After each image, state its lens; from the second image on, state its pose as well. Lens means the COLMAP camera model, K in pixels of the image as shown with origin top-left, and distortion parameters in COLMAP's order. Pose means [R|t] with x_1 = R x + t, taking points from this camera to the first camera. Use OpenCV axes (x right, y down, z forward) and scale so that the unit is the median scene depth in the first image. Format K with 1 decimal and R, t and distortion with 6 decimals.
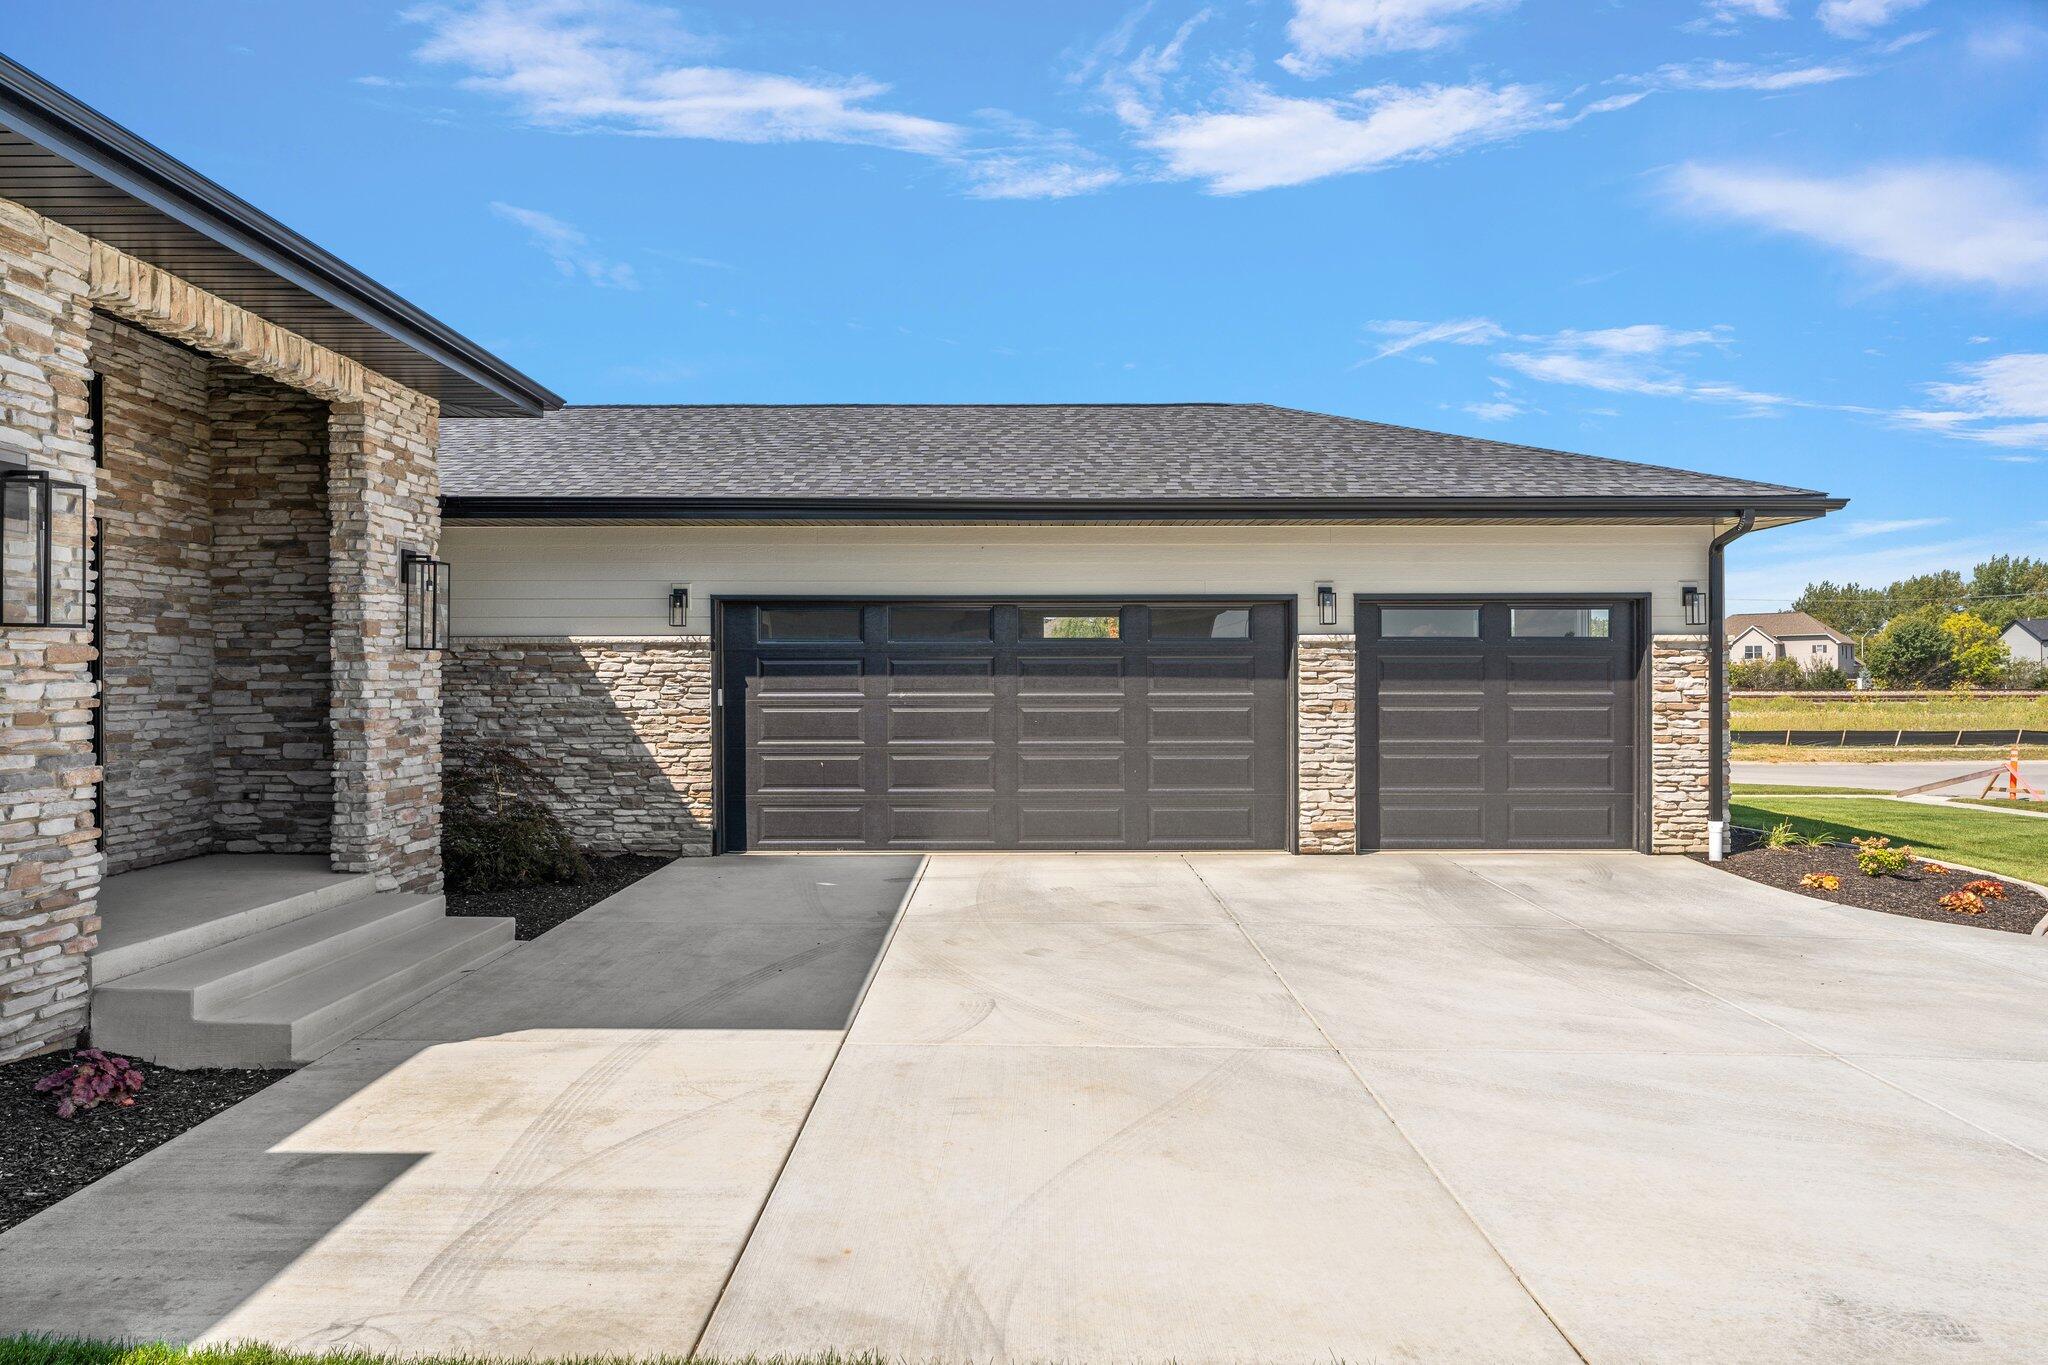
lens RADIAL K [[1235.5, 0, 1022.7], [0, 1235.5, 684.7], [0, 0, 1]] dist [0.000540, 0.000169]
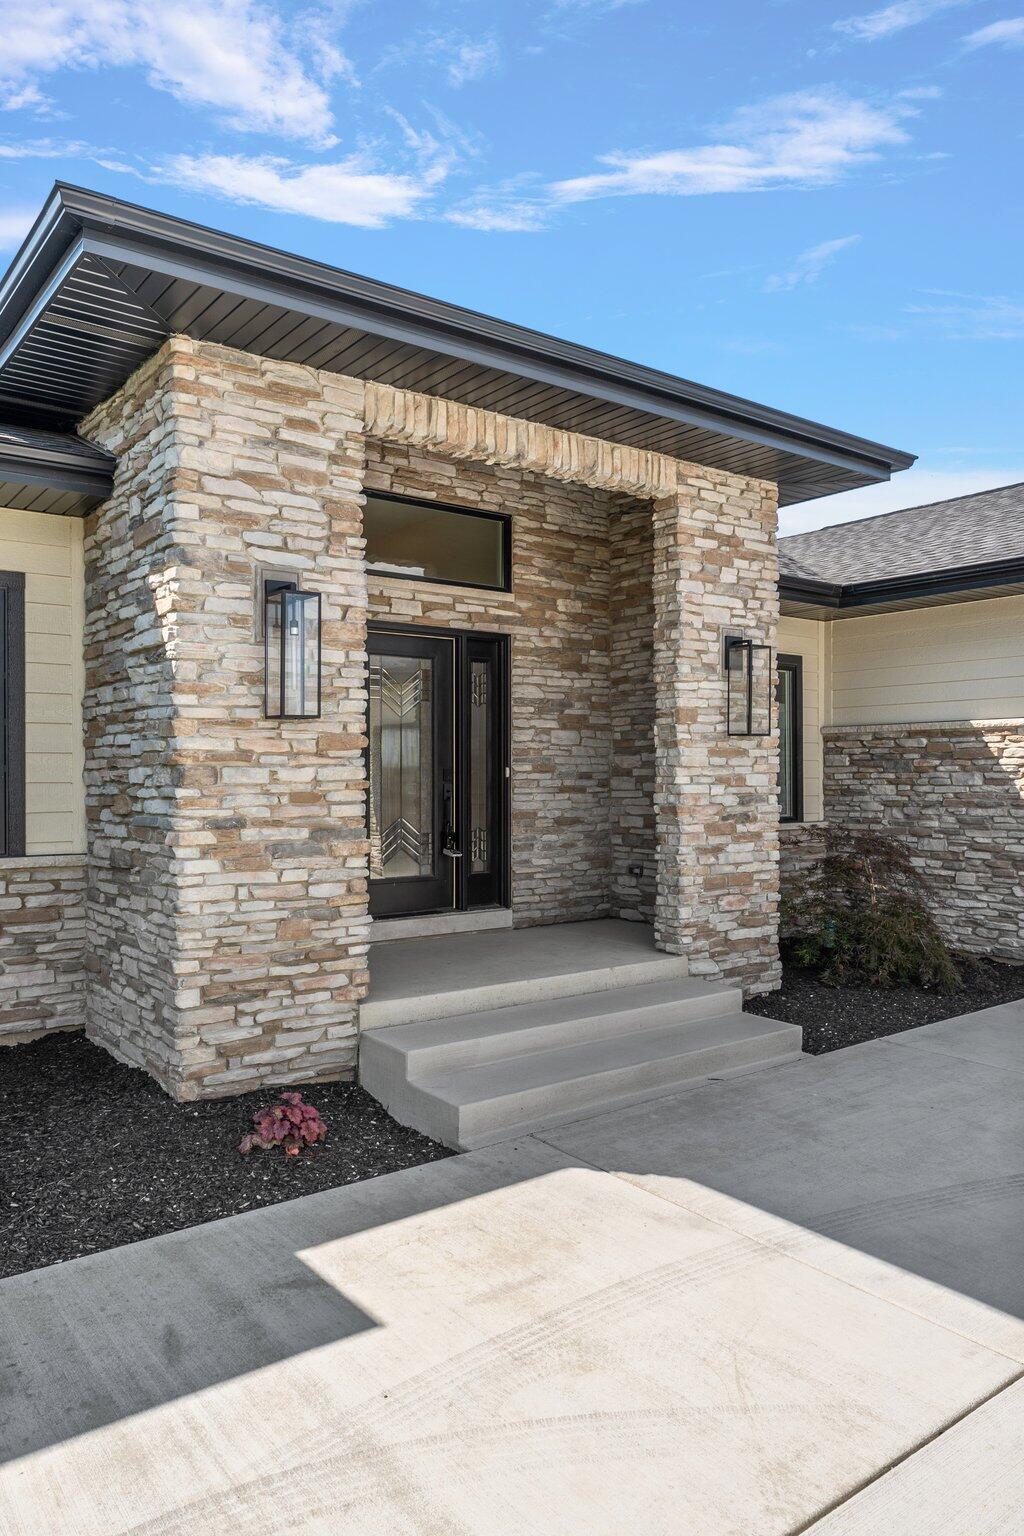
lens RADIAL K [[1052.7, 0, 511.0], [0, 1052.7, 778.2], [0, 0, 1]] dist [0.001779, -0.003233]
pose [[0.602180, 0.003201, -0.798354, 0.076320], [-0.002303, 0.999995, 0.002273, 0.004269], [0.798357, 0.000470, 0.602184, 0.352848]]
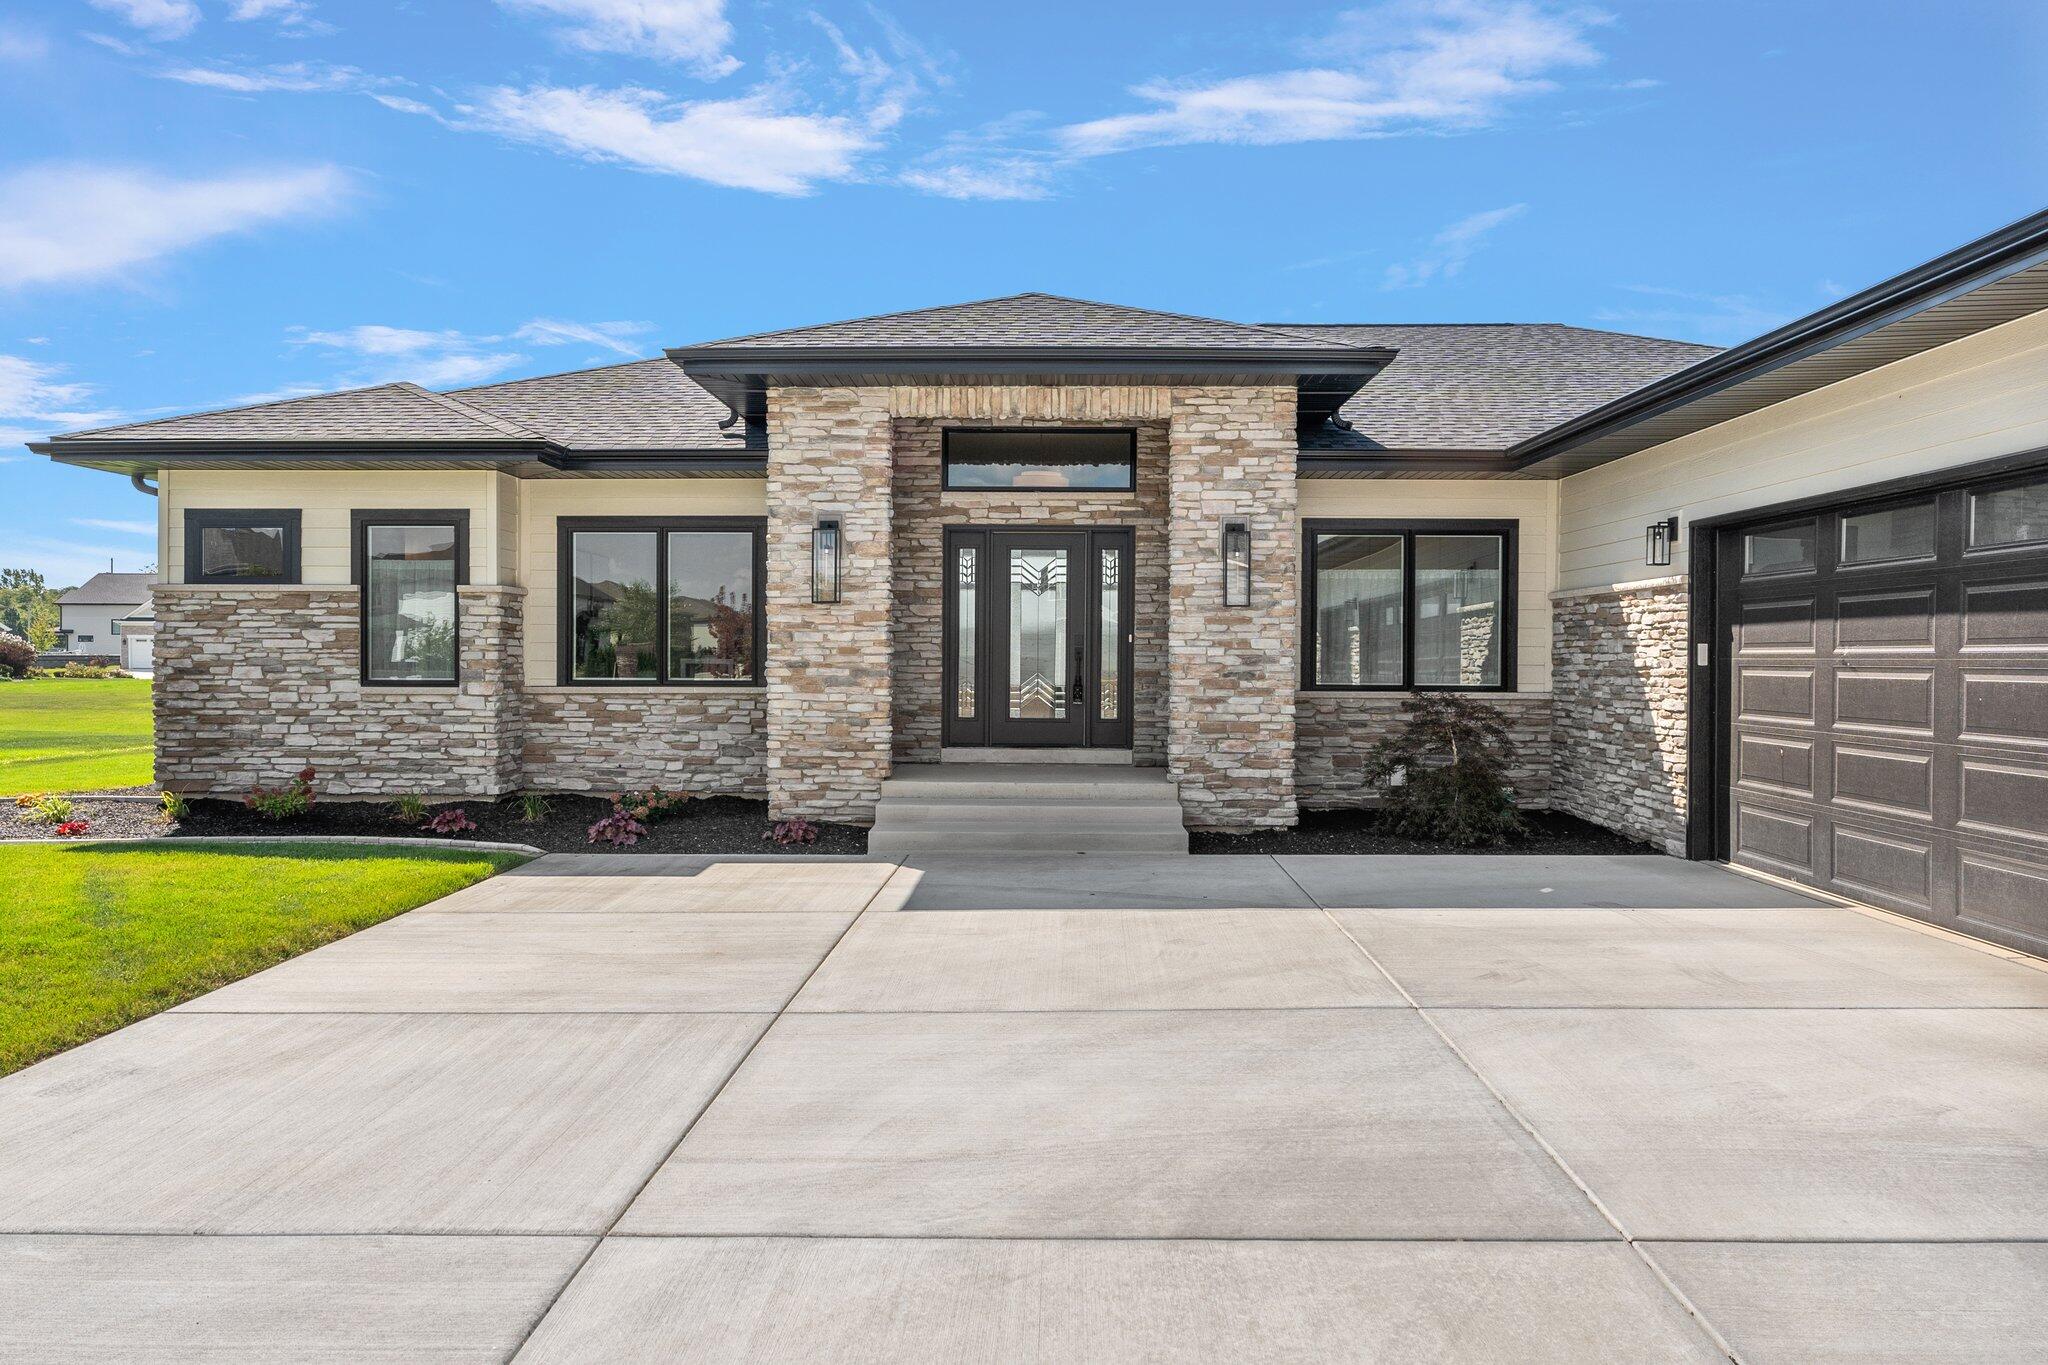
lens RADIAL K [[1443.7, 0, 1024.0], [0, 1443.7, 682.5], [0, 0, 1]] dist [0.004010, -0.000453]
pose [[-0.024781, 0.020110, -0.999491, 0.932490], [-0.009365, 0.999749, 0.020347, 0.018782], [0.999649, 0.009865, -0.024587, 0.853415]]
